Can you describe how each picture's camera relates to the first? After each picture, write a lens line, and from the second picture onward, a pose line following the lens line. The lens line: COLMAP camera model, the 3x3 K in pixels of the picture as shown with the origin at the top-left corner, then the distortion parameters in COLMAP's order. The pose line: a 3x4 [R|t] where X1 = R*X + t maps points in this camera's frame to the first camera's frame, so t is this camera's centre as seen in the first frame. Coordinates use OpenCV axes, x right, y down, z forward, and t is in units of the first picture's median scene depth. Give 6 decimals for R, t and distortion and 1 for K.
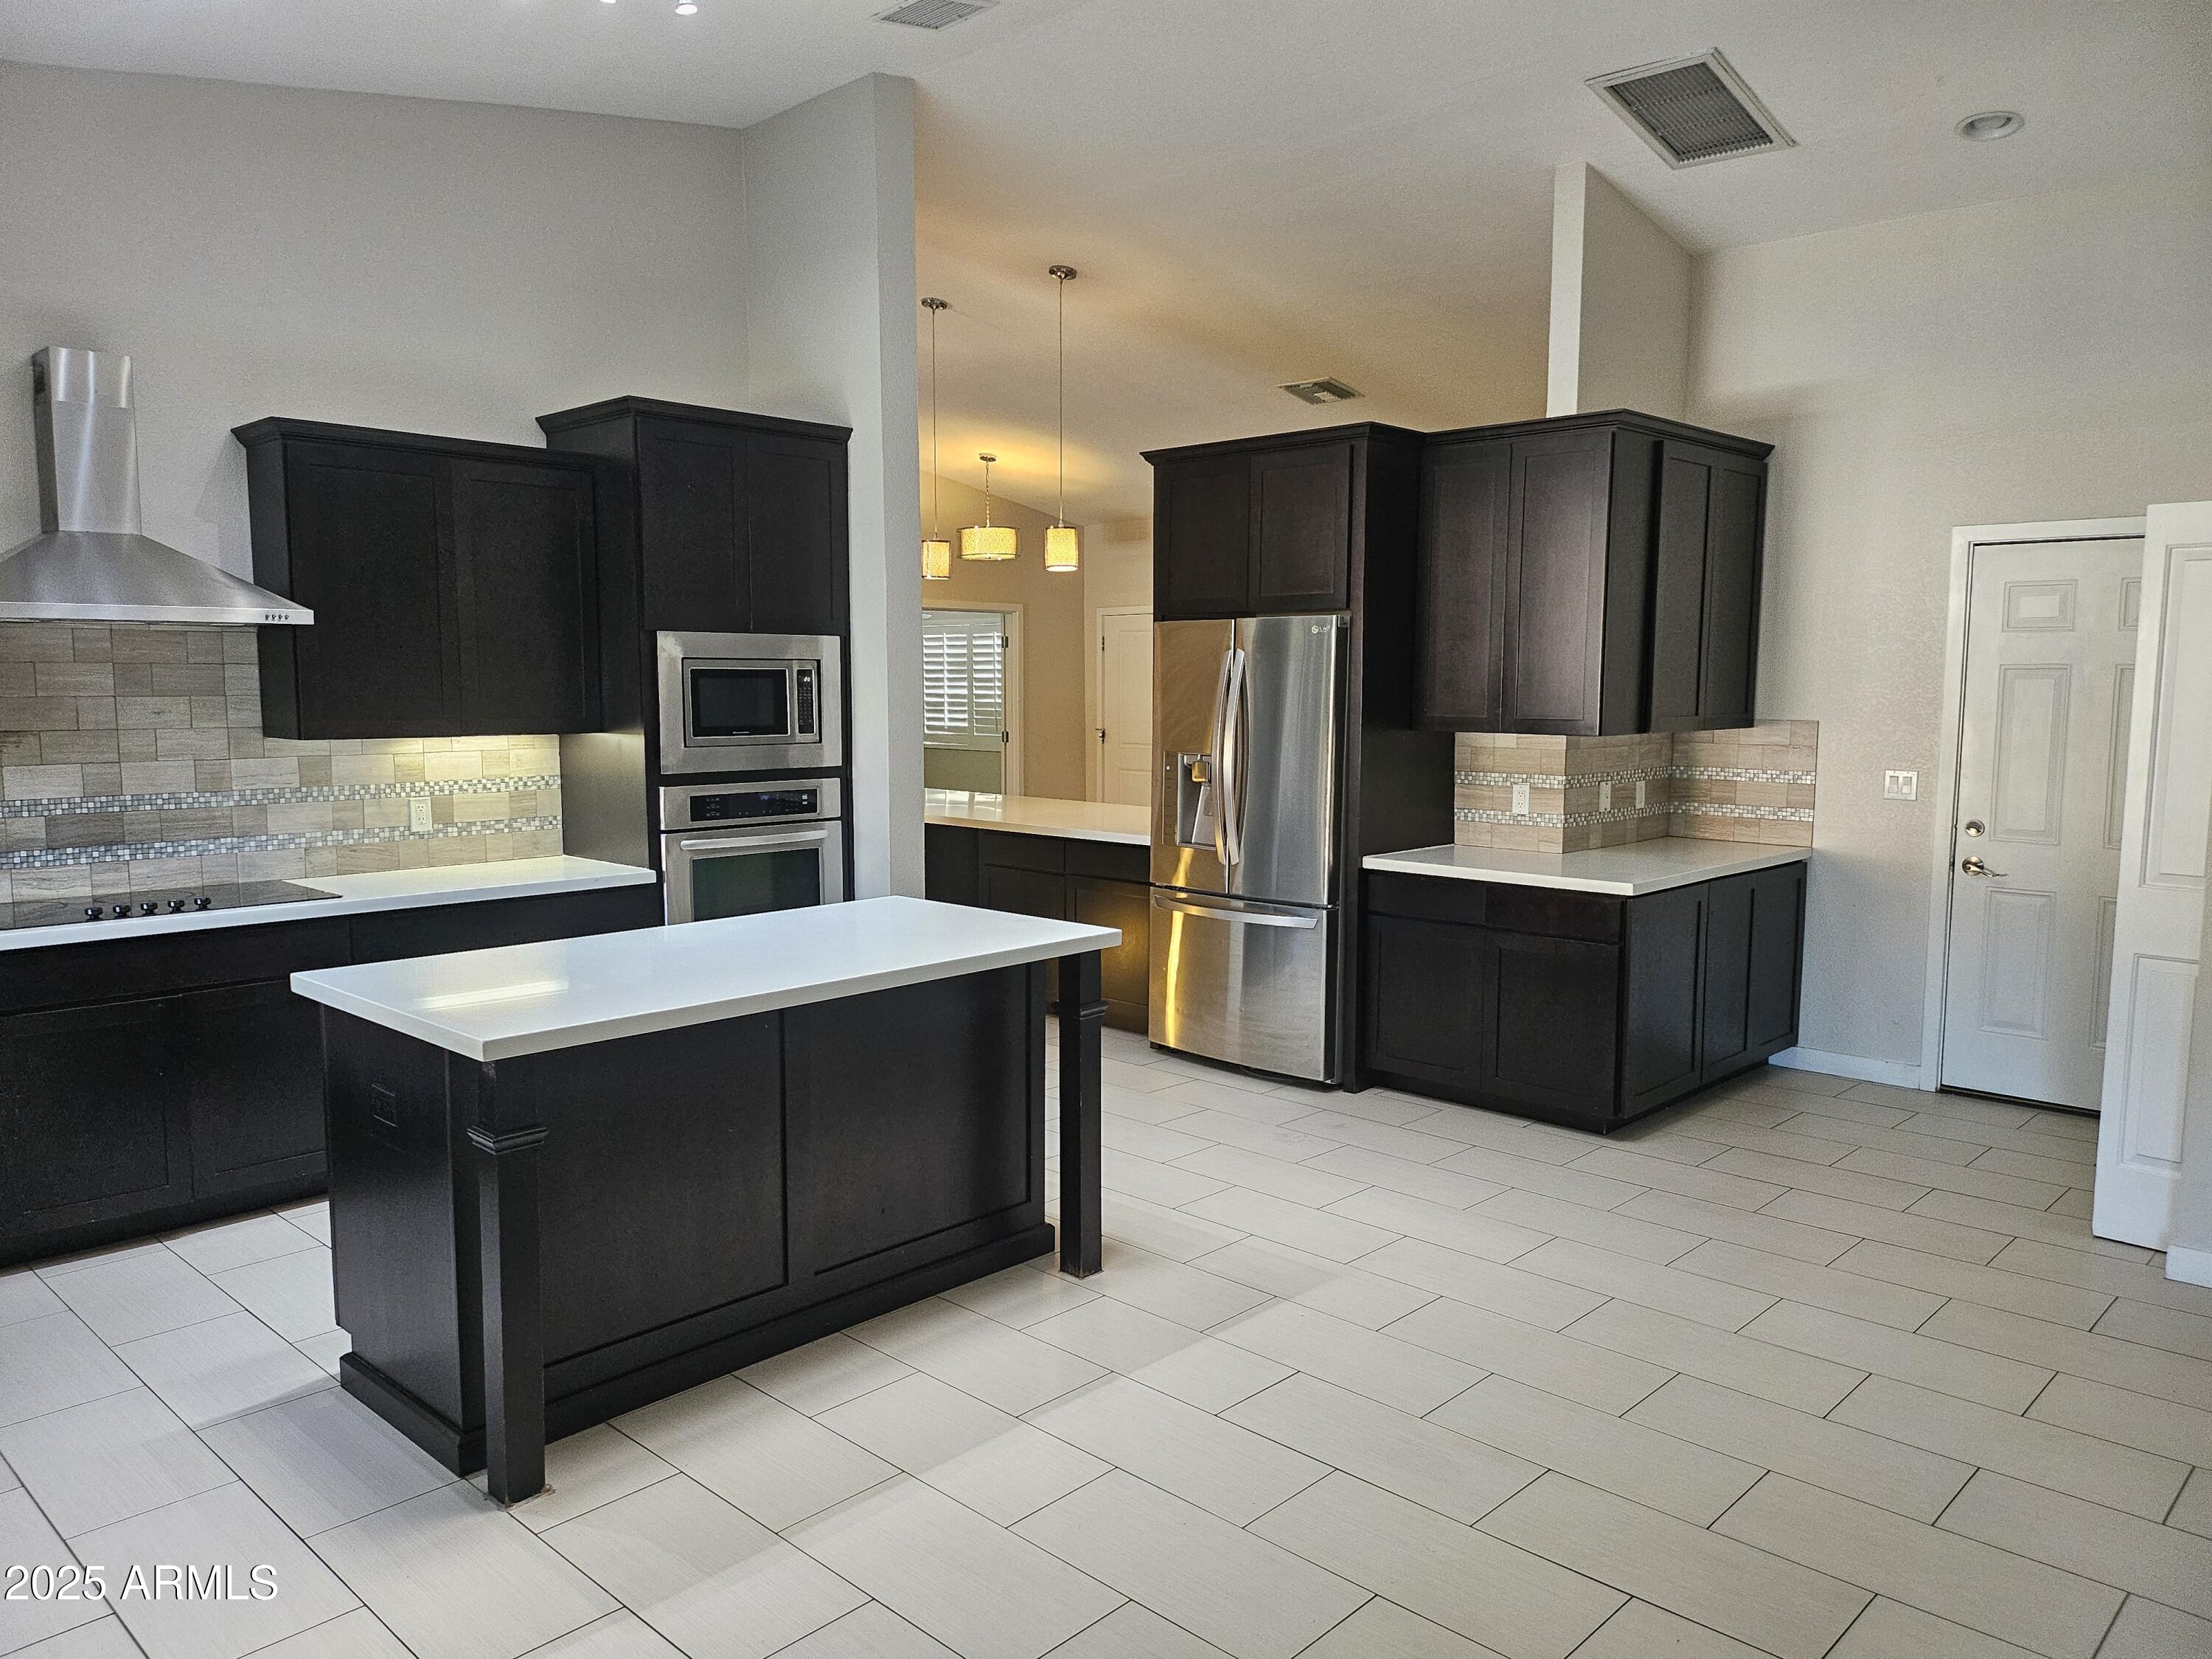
lens RADIAL K [[1548.0, 0, 1094.5], [0, 1548.0, 832.4], [0, 0, 1]] dist [0.060194, -0.073604]
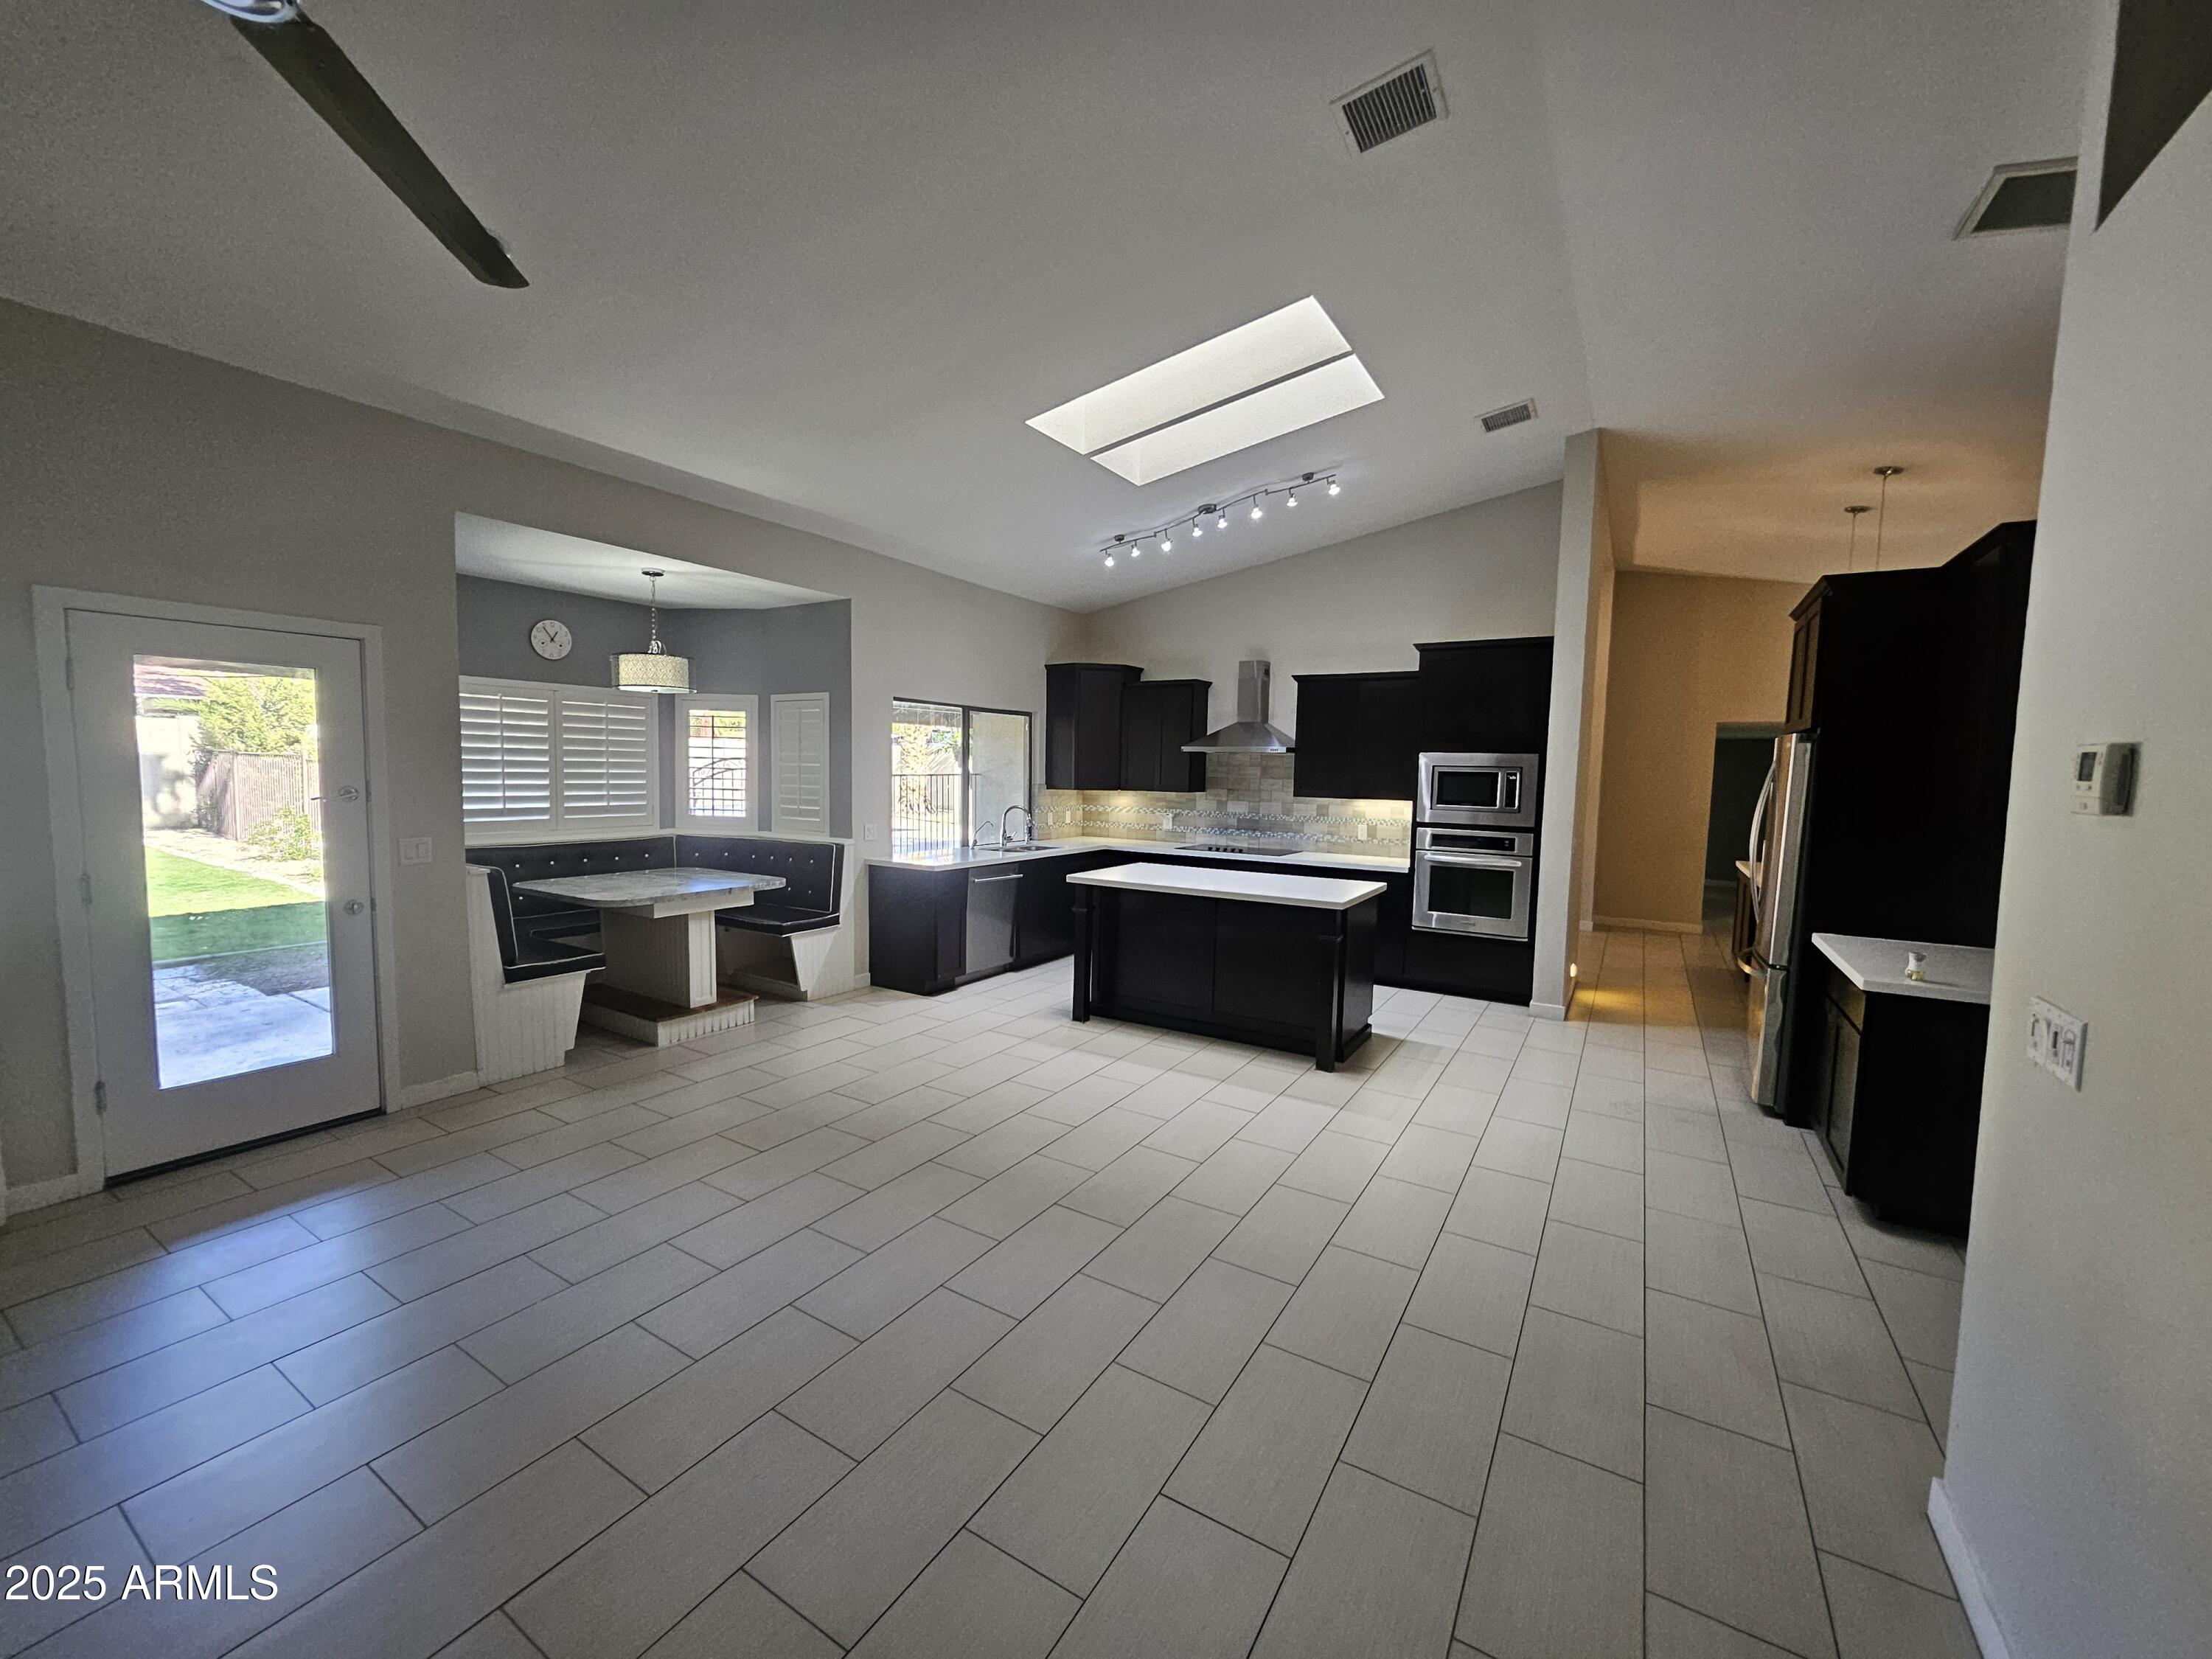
lens RADIAL K [[883.5, 0, 1100.1], [0, 883.5, 832.1], [0, 0, 1]] dist [-0.008043, 0.000776]
pose [[0.203213, 0.076535, -0.976139, 0.785627], [-0.115502, 0.991854, 0.053722, -0.038011], [0.972298, 0.101829, 0.210398, 0.342744]]
